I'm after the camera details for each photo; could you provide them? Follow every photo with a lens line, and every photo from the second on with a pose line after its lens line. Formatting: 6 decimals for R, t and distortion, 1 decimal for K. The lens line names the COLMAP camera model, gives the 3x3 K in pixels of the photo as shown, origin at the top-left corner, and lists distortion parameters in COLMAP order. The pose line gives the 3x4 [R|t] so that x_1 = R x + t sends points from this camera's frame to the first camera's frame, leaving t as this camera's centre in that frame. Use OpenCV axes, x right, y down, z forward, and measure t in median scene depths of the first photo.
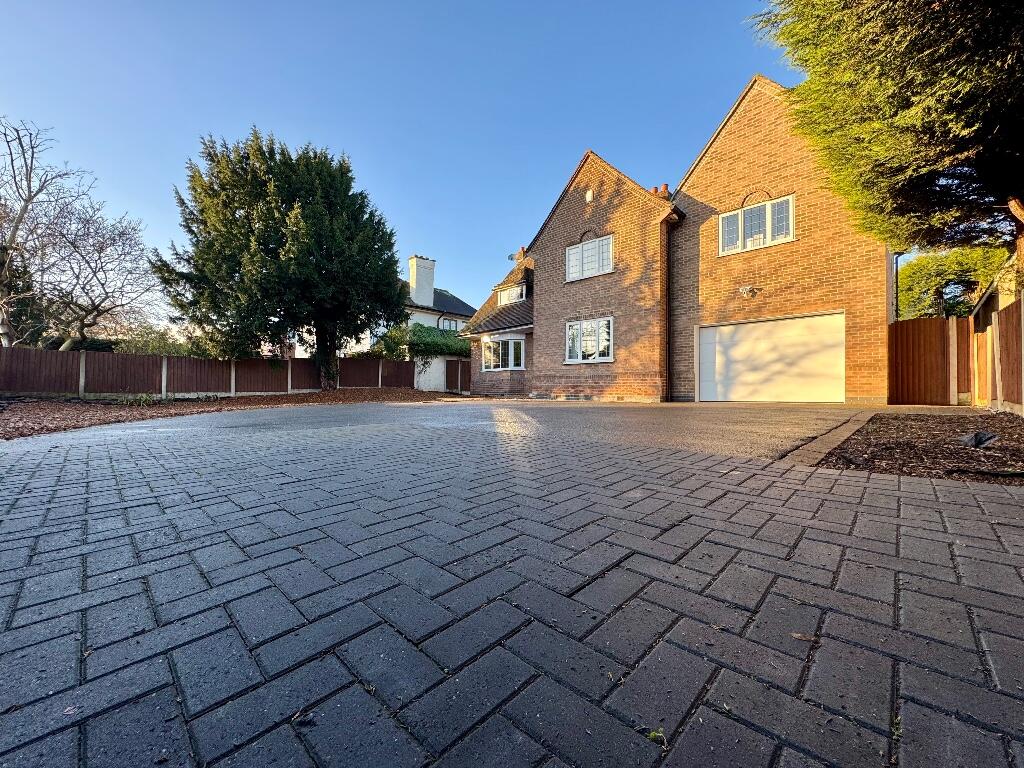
lens RADIAL K [[408.6, 0, 510.7], [0, 408.6, 384.3], [0, 0, 1]] dist [-0.008004, -0.000109]
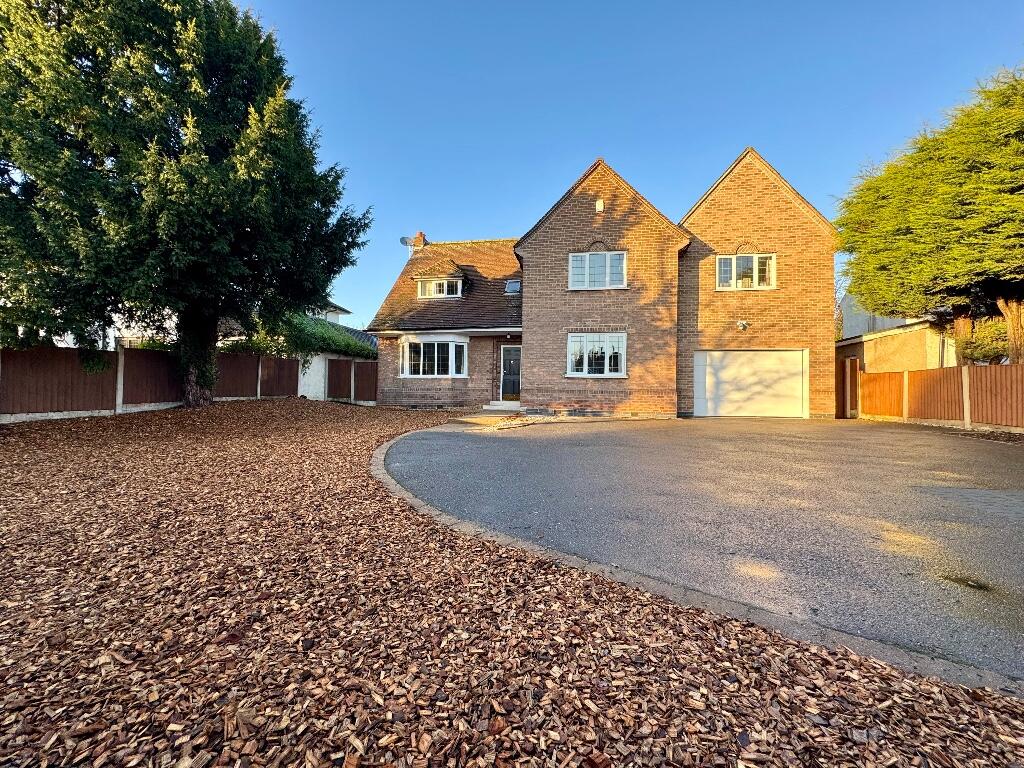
lens RADIAL K [[408.6, 0, 510.7], [0, 408.6, 384.3], [0, 0, 1]] dist [-0.008004, -0.000109]
pose [[0.823907, 0.015562, 0.566512, -0.583674], [-0.019071, 0.999818, 0.000270, -0.035834], [-0.566404, -0.011026, 0.824054, 0.348256]]
